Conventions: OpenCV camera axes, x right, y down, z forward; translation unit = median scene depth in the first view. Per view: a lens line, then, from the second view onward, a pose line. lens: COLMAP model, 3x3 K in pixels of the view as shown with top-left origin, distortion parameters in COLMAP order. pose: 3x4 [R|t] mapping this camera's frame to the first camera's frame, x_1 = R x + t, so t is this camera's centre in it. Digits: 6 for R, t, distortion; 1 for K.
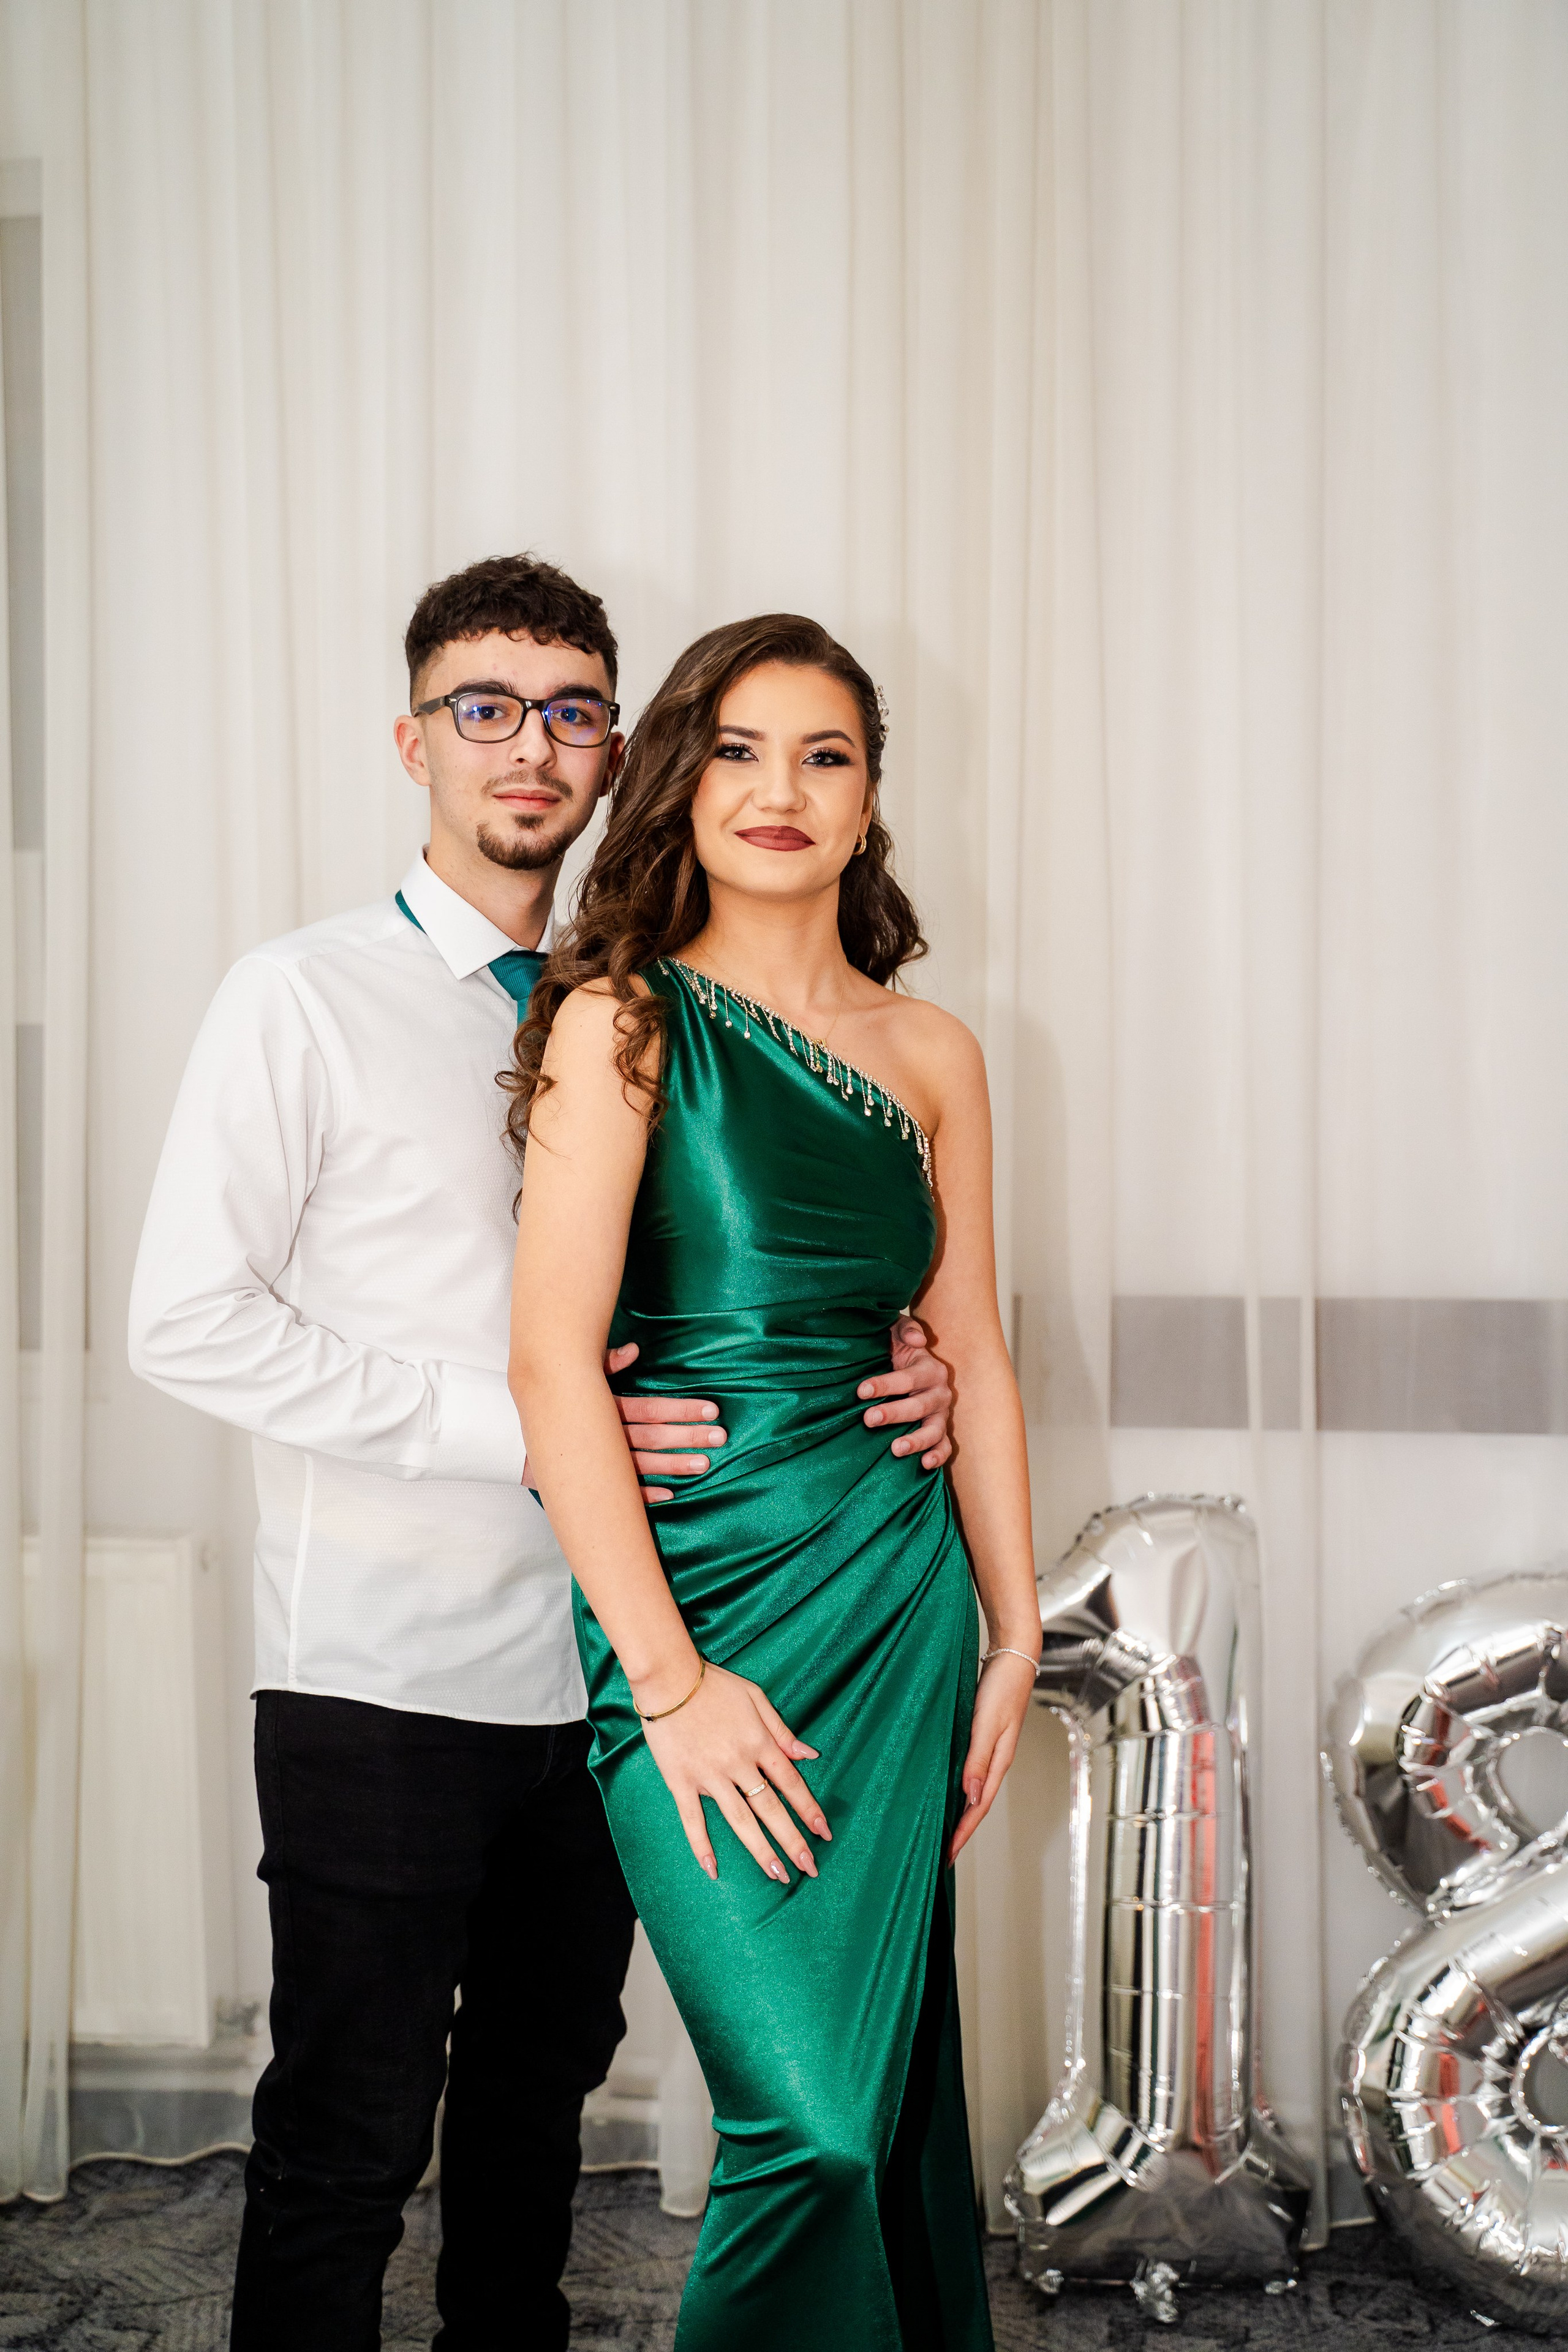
lens RADIAL K [[2822.5, 0, 812.6], [0, 2822.5, 1246.6], [0, 0, 1]] dist [0.083544, 0.000000]
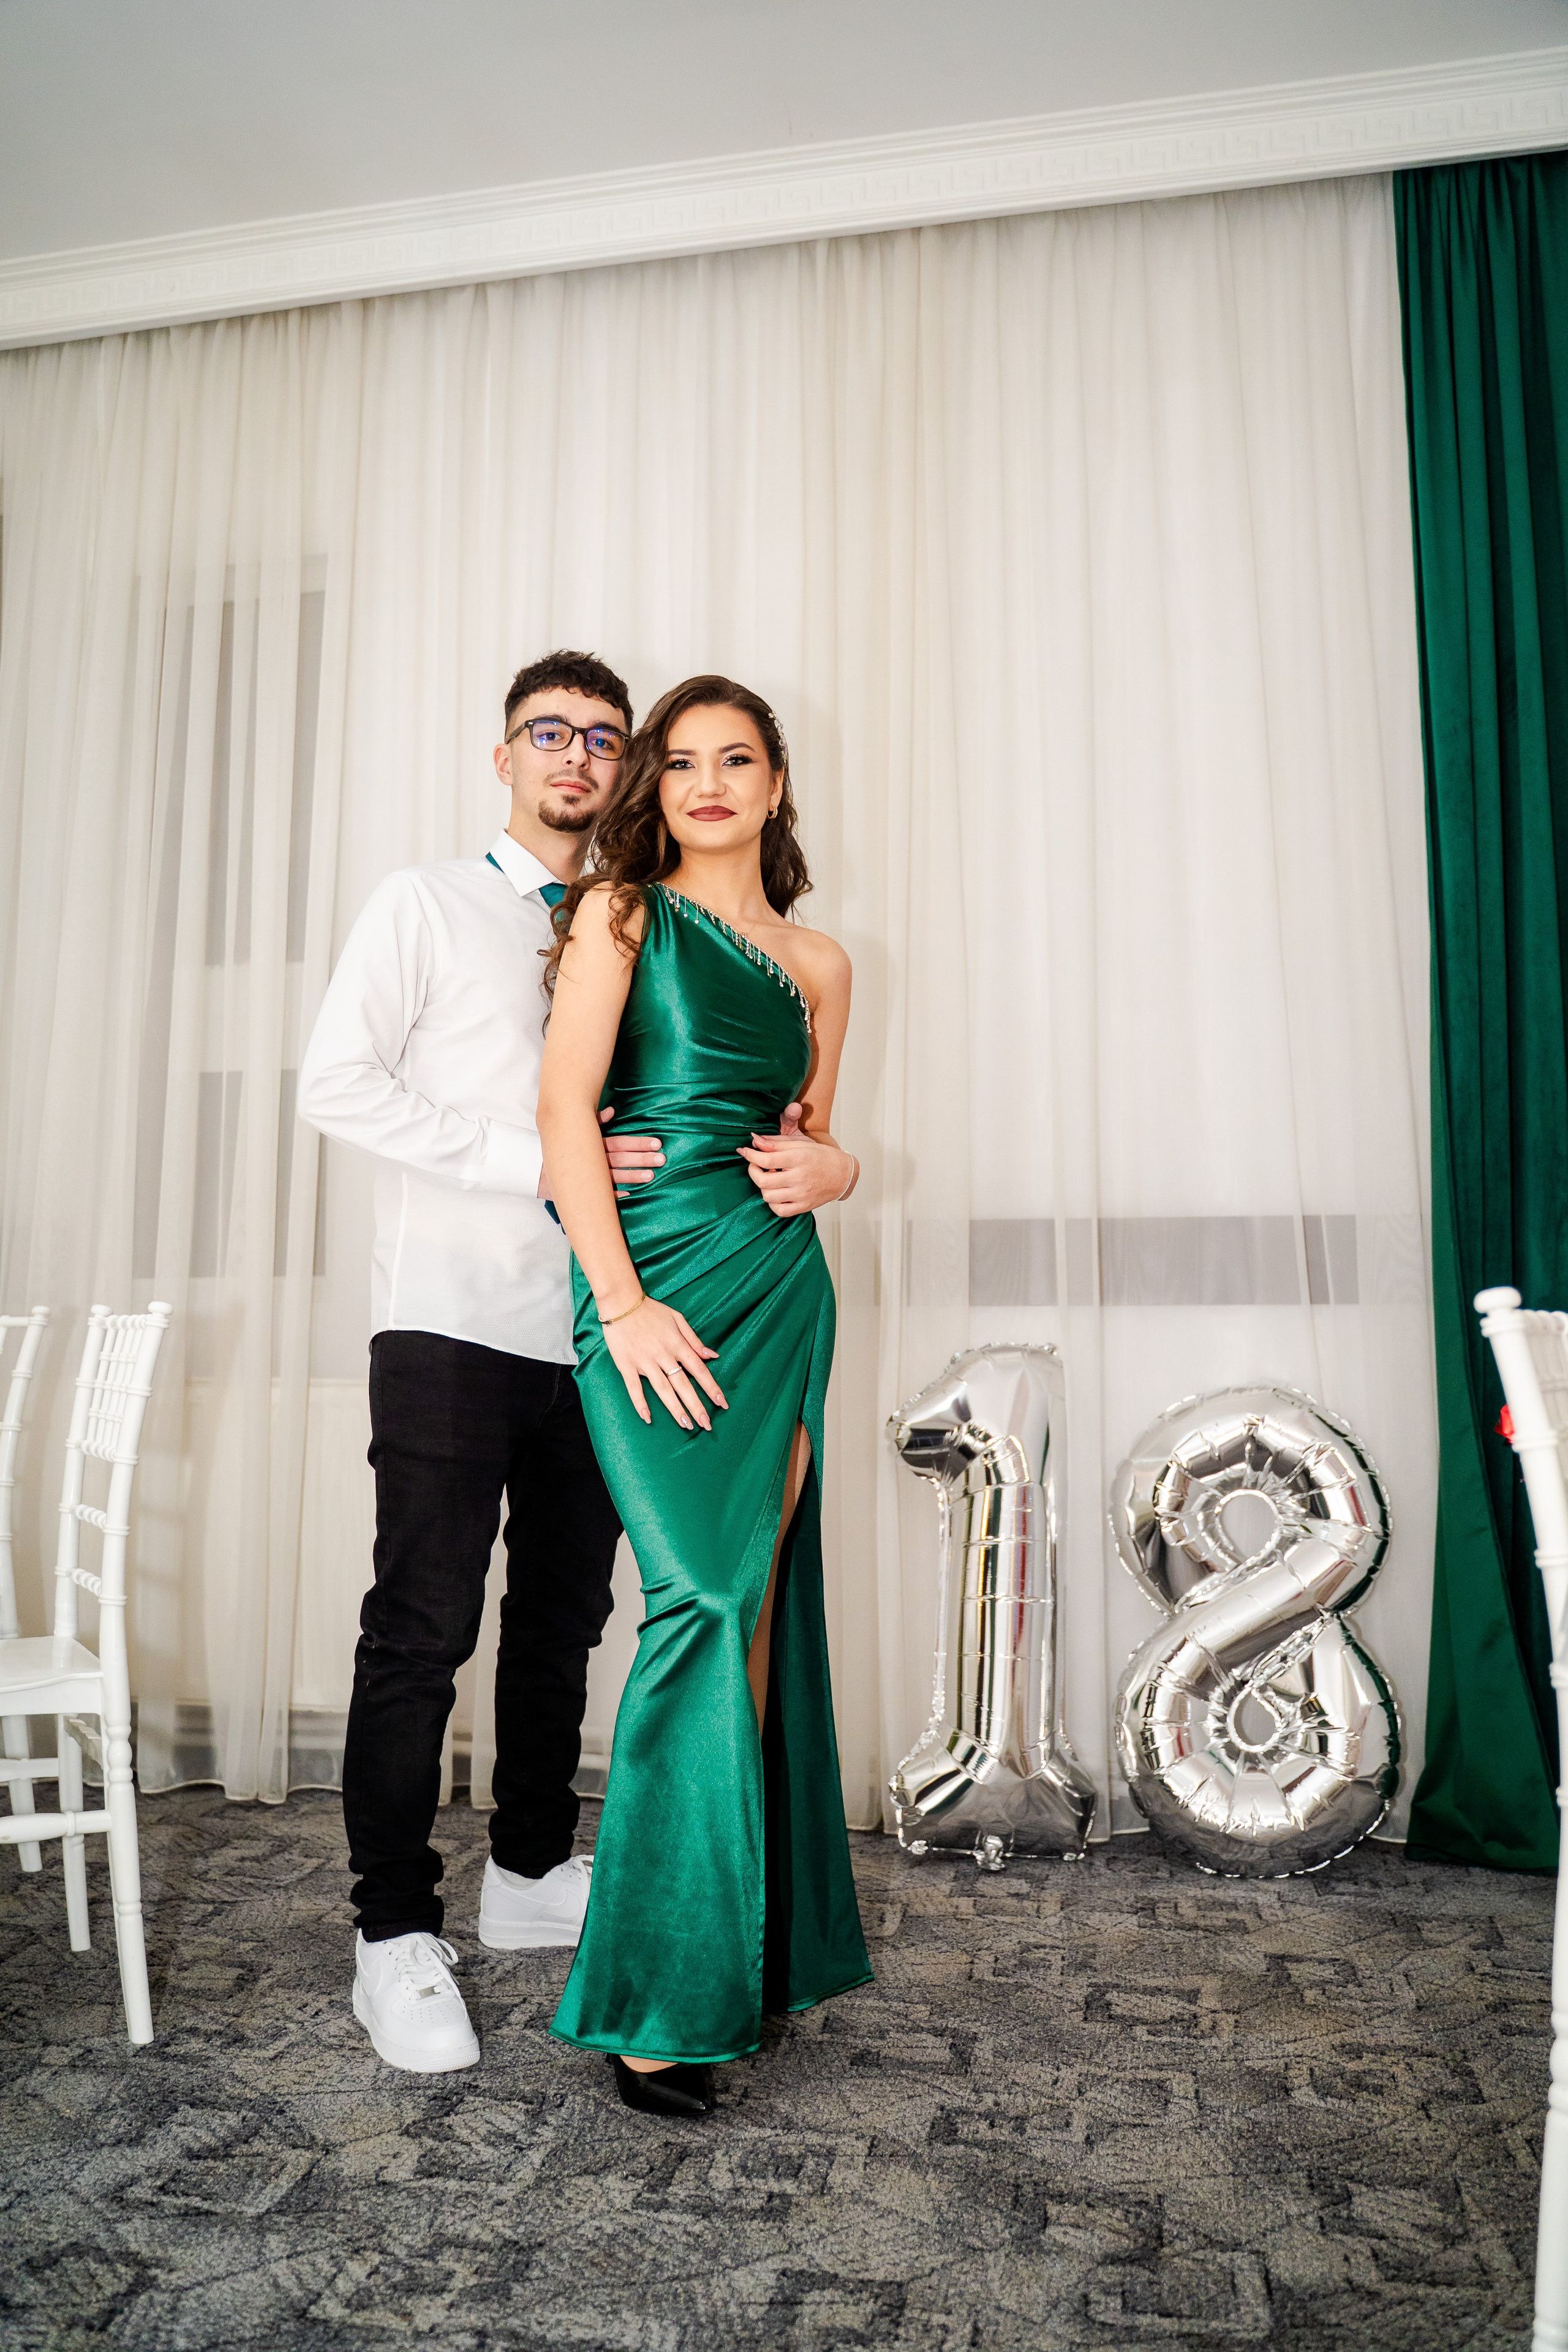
lens RADIAL K [[1852.6, 0, 743.1], [0, 1852.6, 1096.6], [0, 0, 1]] dist [-0.071204, 0.034341]
pose [[0.998708, 0.006660, -0.050370, 0.036221], [-0.013341, 0.990959, -0.133500, 0.098324], [0.049026, 0.133999, 0.989768, -0.008650]]
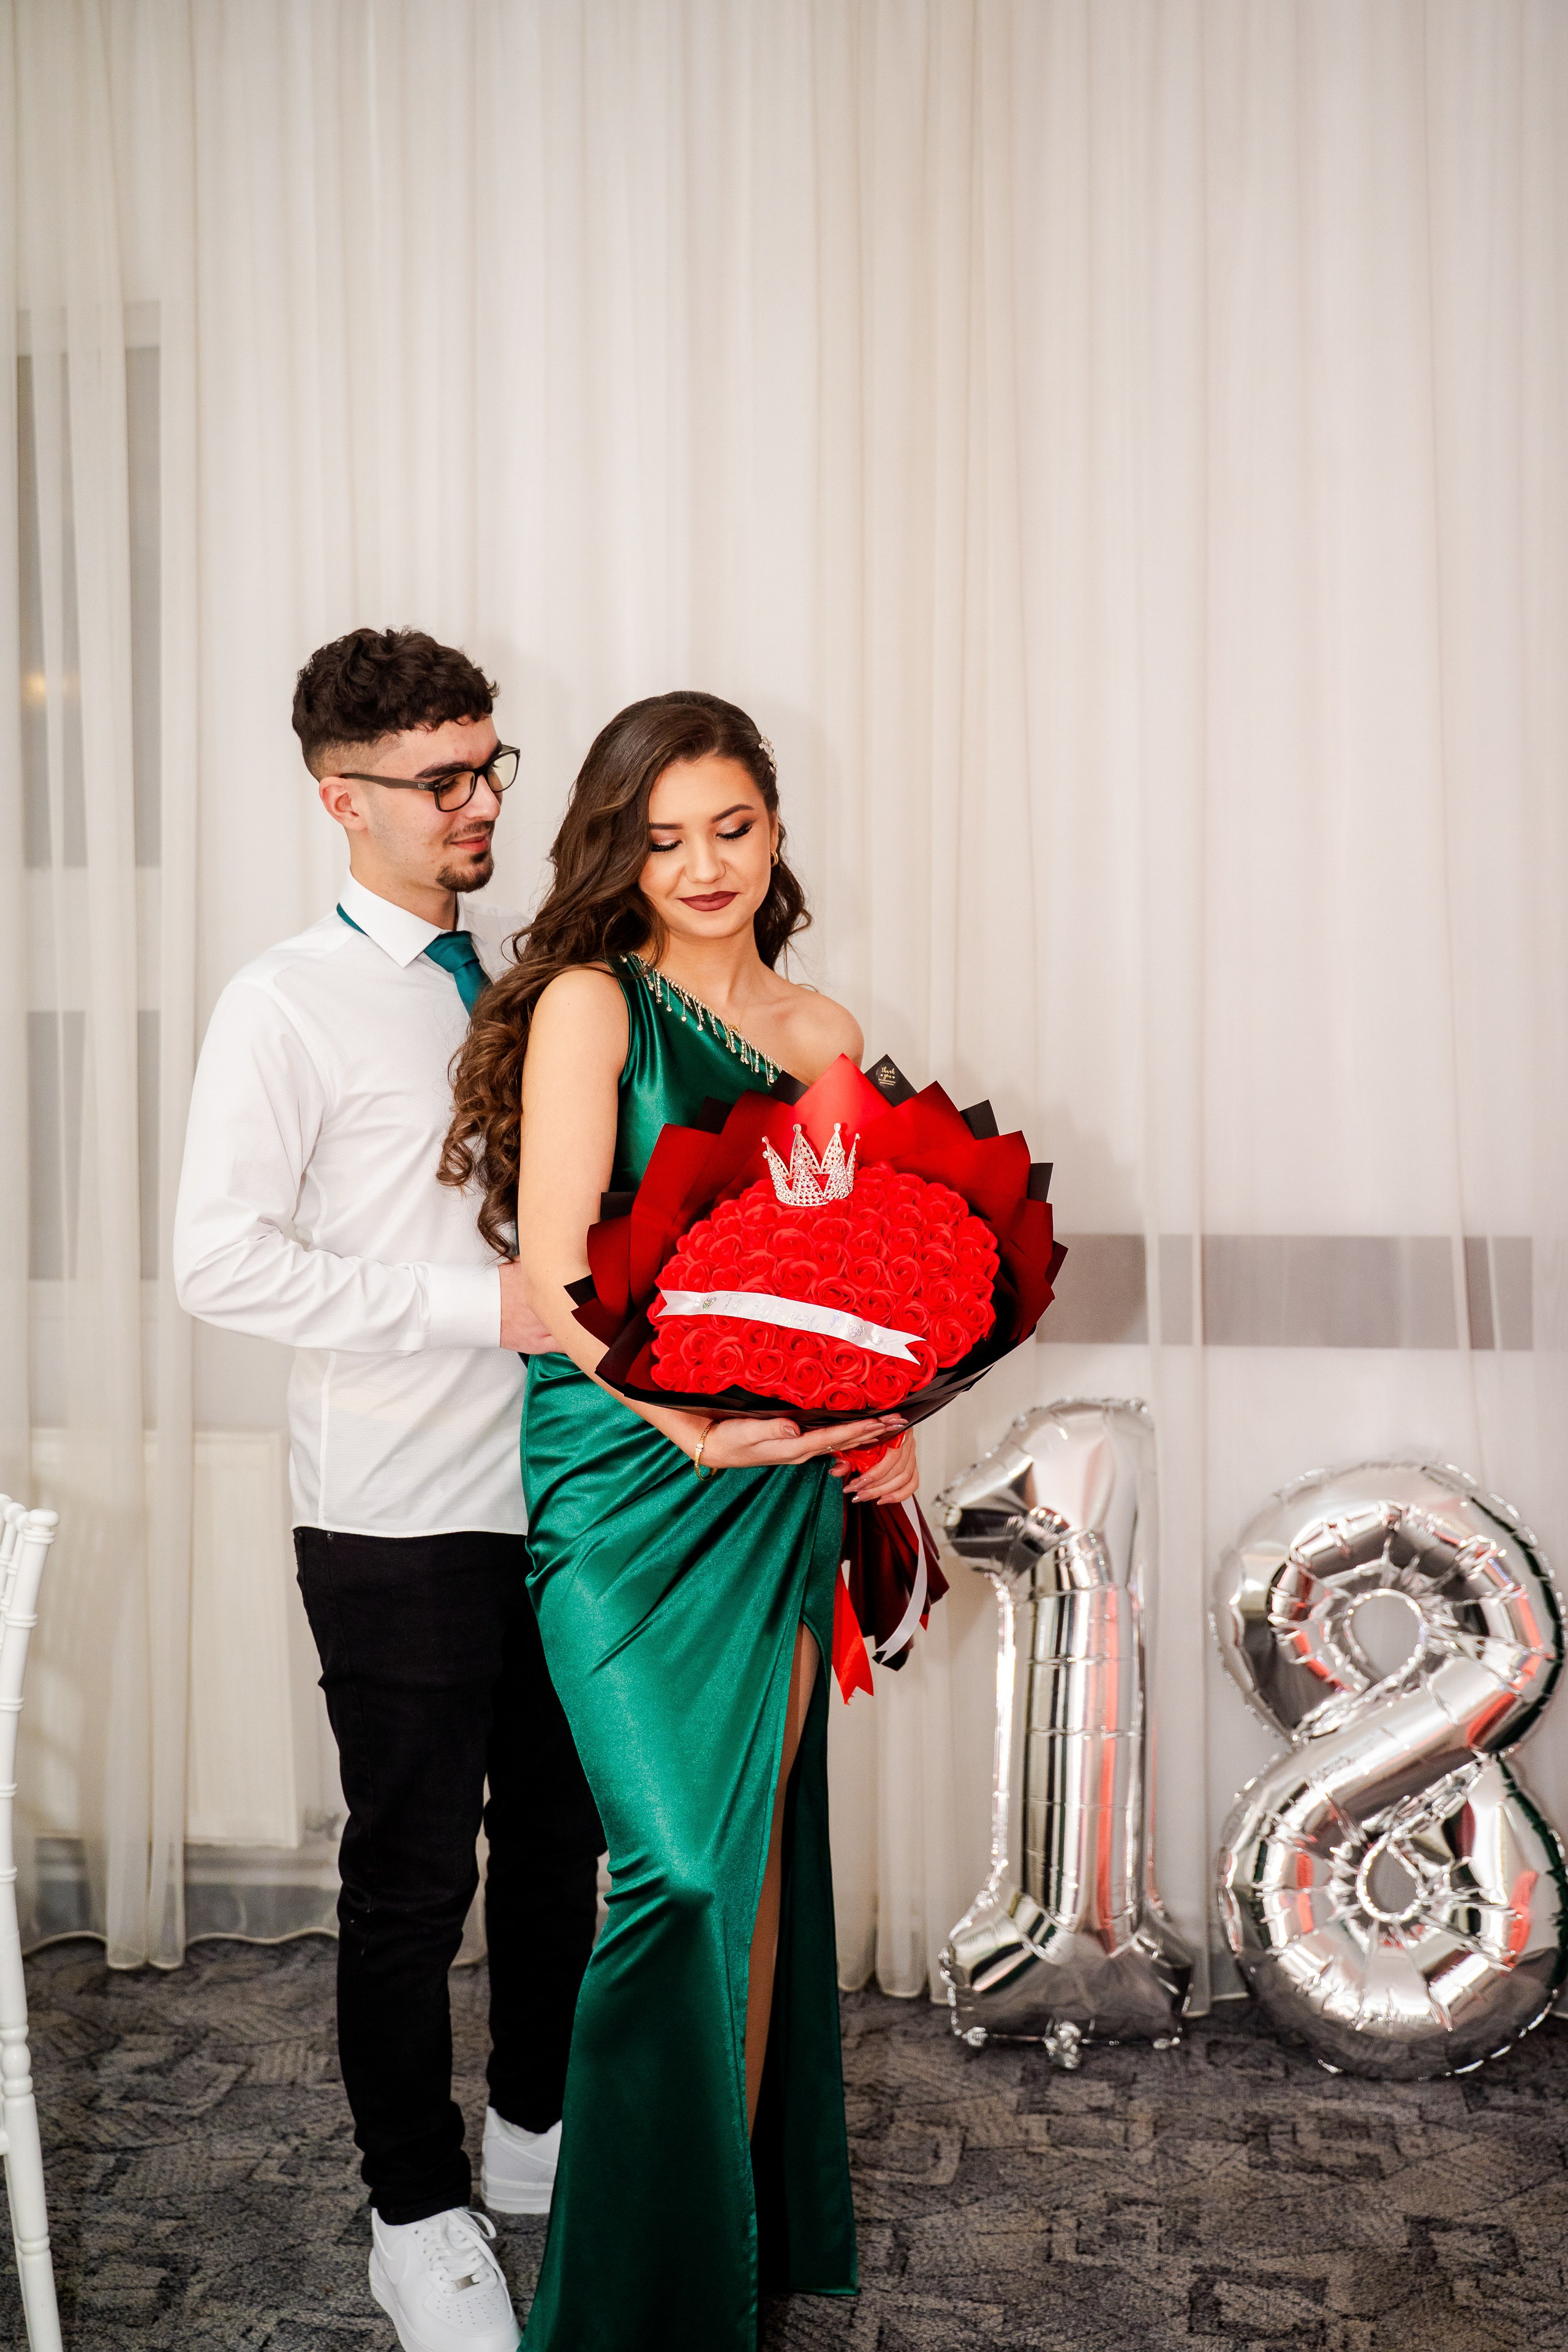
lens RADIAL K [[2443.2, 0, 764.3], [0, 2443.2, 1231.2], [0, 0, 1]] dist [0.038772, 0.000000]
pose [[0.999548, 0.001167, -0.030042, 0.023100], [-0.000809, 0.999928, 0.011940, 0.004642], [0.030054, -0.011911, 0.999477, -0.048533]]
